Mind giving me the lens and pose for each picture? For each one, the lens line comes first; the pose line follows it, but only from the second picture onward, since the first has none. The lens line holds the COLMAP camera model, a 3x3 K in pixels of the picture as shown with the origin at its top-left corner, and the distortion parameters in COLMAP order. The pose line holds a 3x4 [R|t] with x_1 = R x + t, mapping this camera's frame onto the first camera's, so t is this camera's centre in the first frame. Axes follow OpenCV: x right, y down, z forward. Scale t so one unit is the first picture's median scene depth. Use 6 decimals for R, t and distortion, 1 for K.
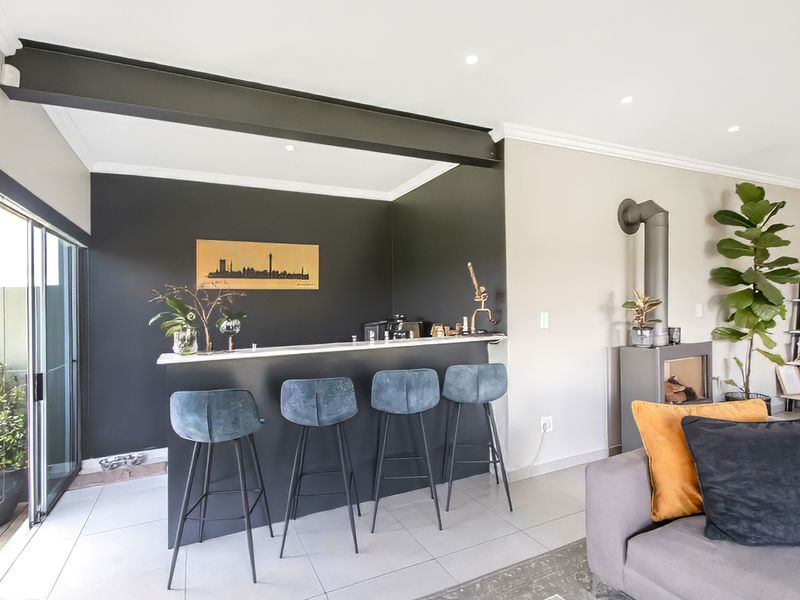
lens RADIAL K [[419.7, 0, 401.9], [0, 419.7, 296.1], [0, 0, 1]] dist [0.061773, -0.051428]
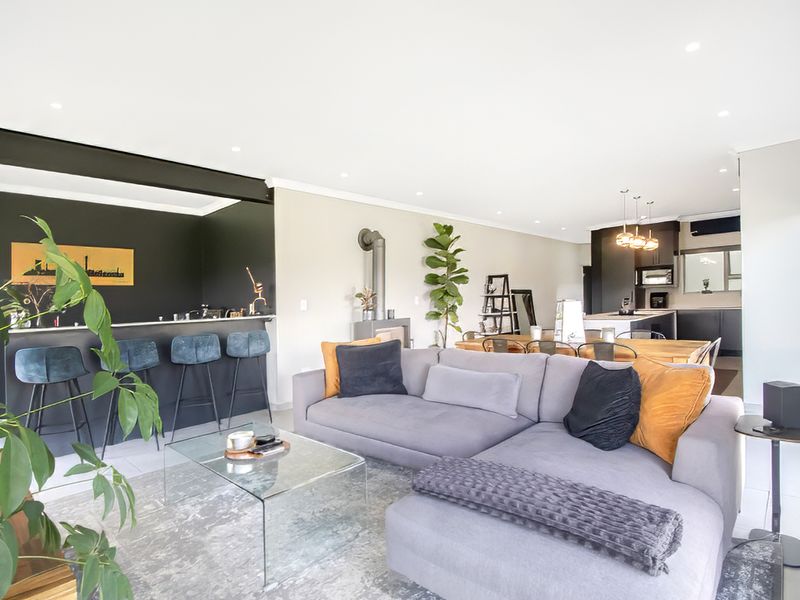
lens RADIAL K [[419.7, 0, 401.9], [0, 419.7, 296.1], [0, 0, 1]] dist [0.061773, -0.051428]
pose [[0.939009, -0.003521, 0.343874, 0.146744], [0.005281, 0.999977, -0.004181, 0.032276], [-0.343851, 0.005742, 0.939007, -0.589302]]
